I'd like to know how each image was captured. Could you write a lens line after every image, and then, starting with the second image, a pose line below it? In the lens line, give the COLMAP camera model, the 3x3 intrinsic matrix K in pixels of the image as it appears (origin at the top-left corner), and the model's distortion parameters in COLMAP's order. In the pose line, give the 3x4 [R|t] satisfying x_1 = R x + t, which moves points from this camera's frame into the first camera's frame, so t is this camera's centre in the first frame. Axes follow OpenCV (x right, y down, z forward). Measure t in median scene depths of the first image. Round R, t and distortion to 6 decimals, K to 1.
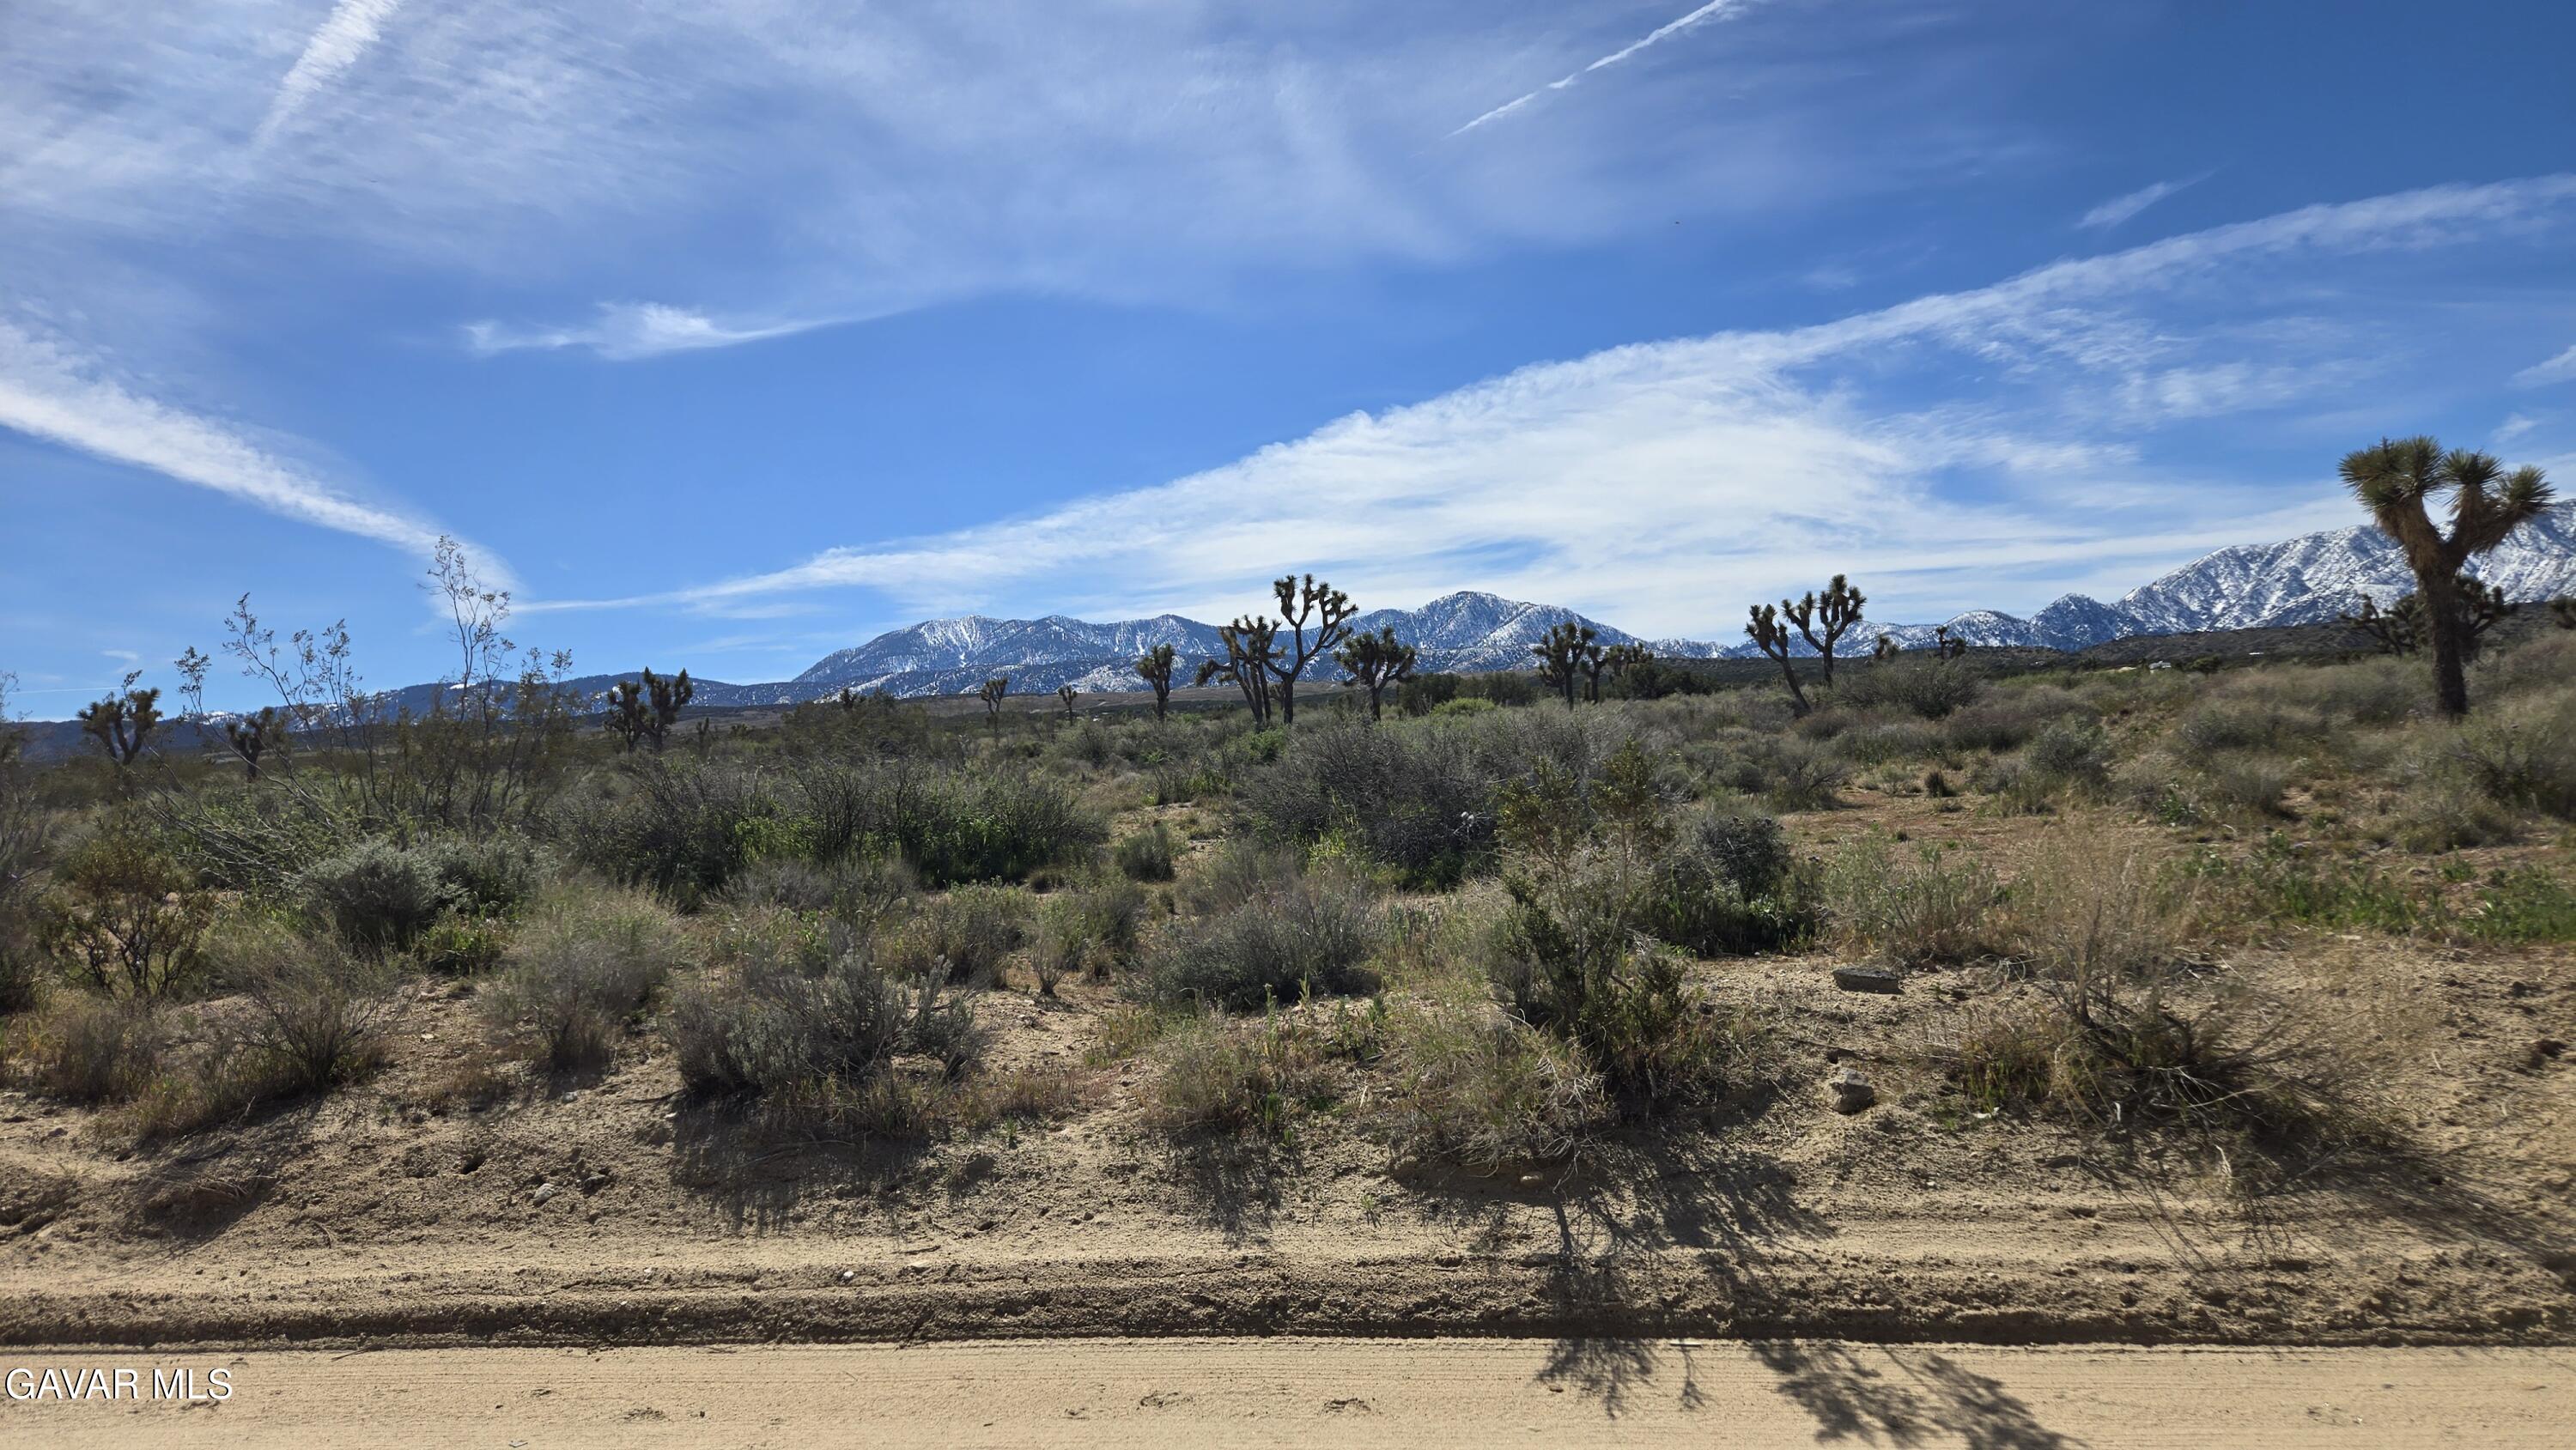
lens RADIAL K [[1752.1, 0, 1292.1], [0, 1752.1, 727.0], [0, 0, 1]] dist [0.071519, -0.060874]
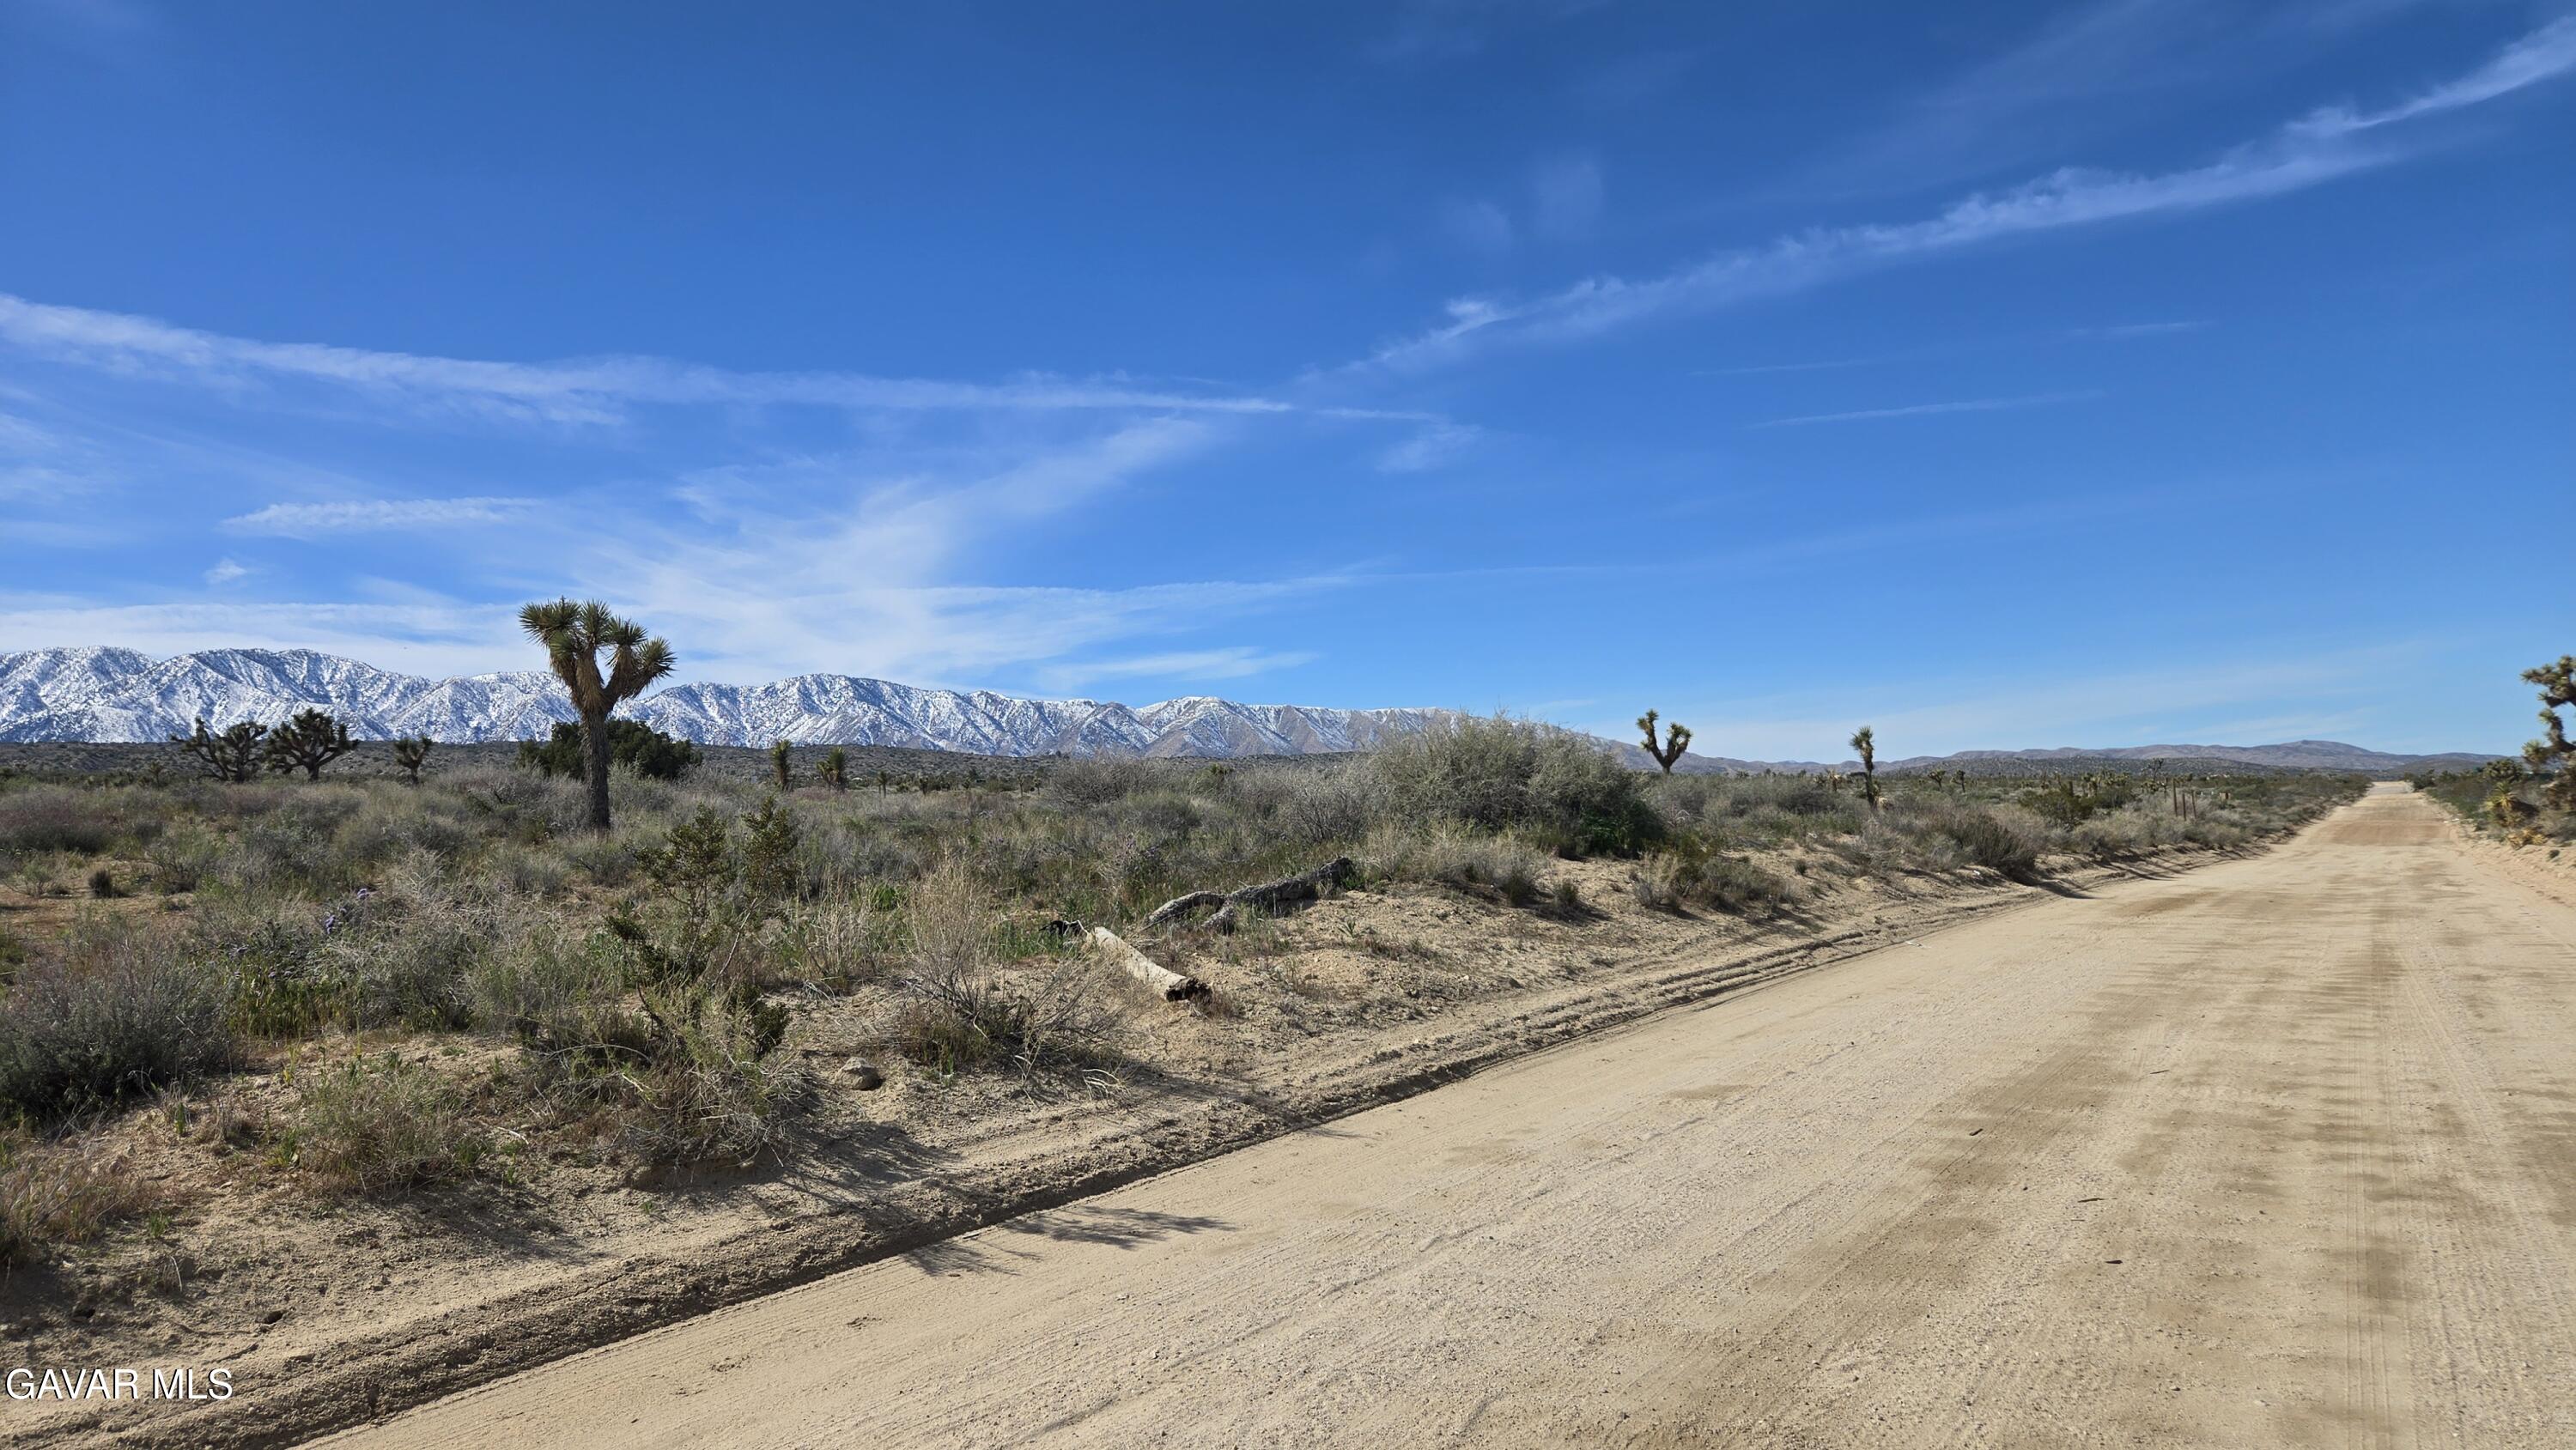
lens RADIAL K [[1752.1, 0, 1292.1], [0, 1752.1, 727.0], [0, 0, 1]] dist [0.071519, -0.060874]
pose [[0.387210, 0.093159, 0.917273, -0.603061], [-0.025418, 0.995583, -0.090382, 0.044836], [-0.921641, 0.011682, 0.387868, 0.143848]]
